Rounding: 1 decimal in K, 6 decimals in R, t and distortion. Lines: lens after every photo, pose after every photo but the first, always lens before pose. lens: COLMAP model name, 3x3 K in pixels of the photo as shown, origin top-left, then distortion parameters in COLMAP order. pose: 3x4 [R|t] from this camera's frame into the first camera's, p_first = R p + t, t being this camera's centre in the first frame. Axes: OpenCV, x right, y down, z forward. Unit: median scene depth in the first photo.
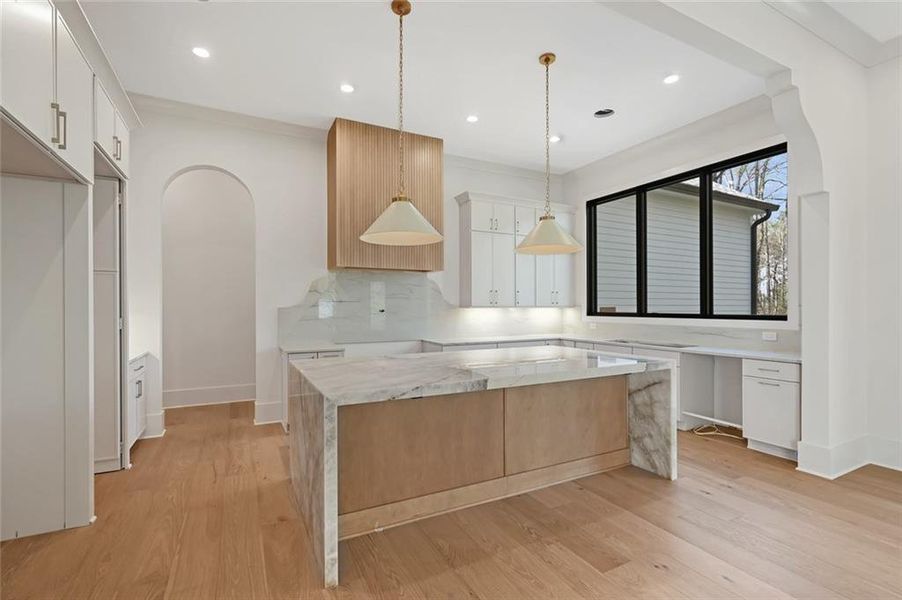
lens RADIAL K [[406.1, 0, 451.0], [0, 406.1, 300.0], [0, 0, 1]] dist [0.001281, 0.000529]
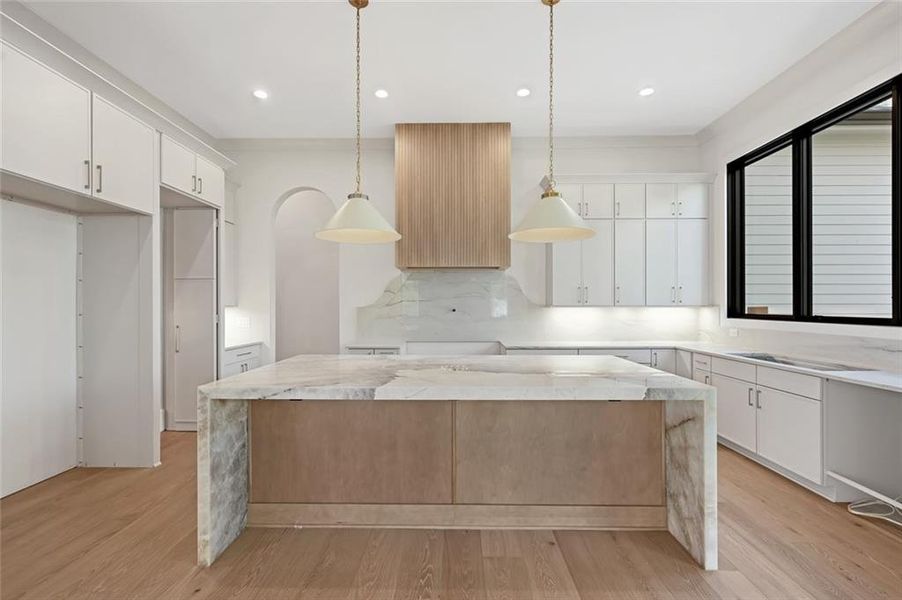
lens RADIAL K [[406.1, 0, 451.0], [0, 406.1, 300.0], [0, 0, 1]] dist [0.001281, 0.000529]
pose [[0.881163, -0.006204, -0.472773, 0.447558], [0.007195, 0.999974, 0.000288, 0.002634], [0.472759, -0.003655, 0.881184, 0.203387]]
